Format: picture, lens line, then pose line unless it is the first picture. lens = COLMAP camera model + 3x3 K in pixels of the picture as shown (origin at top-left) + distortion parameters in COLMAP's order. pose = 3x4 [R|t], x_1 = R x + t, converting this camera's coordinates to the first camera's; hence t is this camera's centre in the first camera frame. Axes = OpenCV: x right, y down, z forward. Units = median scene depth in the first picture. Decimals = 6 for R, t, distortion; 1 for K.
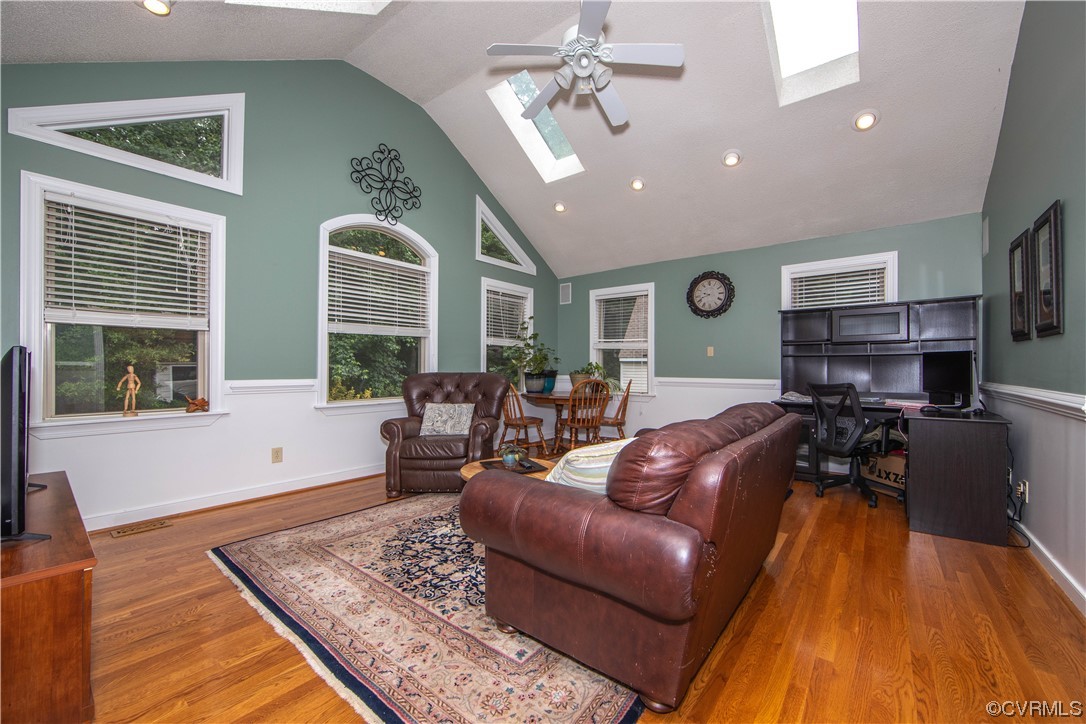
lens RADIAL K [[433.7, 0, 545.6], [0, 433.7, 365.4], [0, 0, 1]] dist [-0.006897, -0.000081]
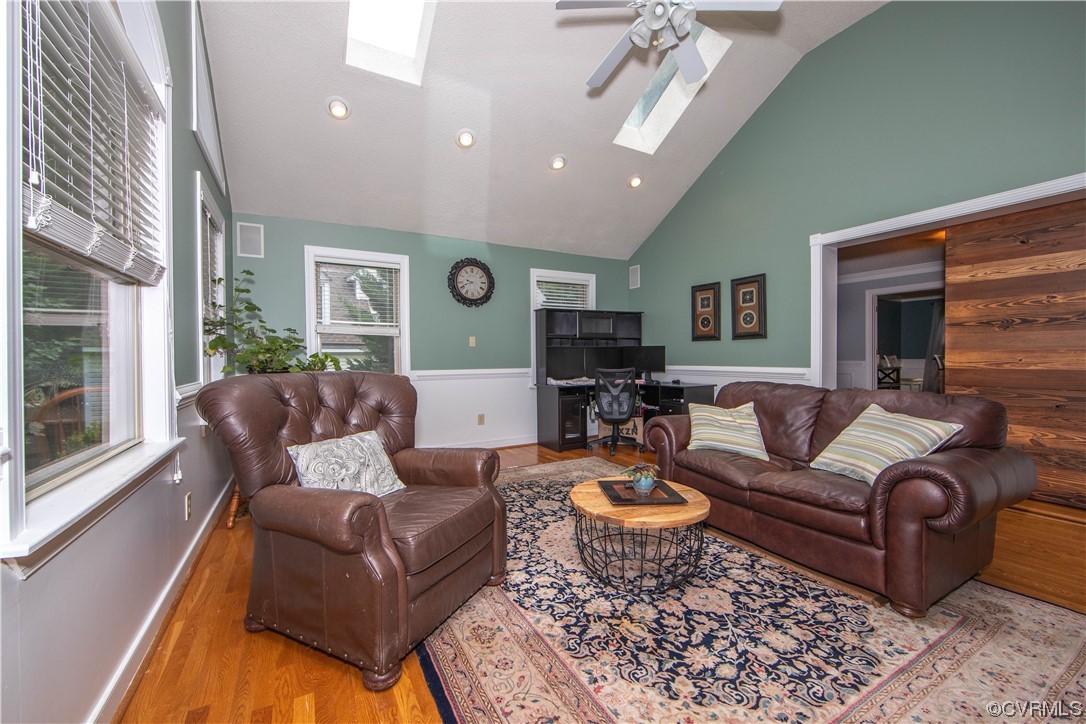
lens RADIAL K [[433.7, 0, 548.2], [0, 433.7, 359.3], [0, 0, 1]] dist [-0.006897, -0.000081]
pose [[0.371825, -0.012238, 0.928222, -0.846011], [0.008828, 0.999914, 0.009647, -0.000452], [-0.928261, 0.004607, 0.371902, 0.900136]]
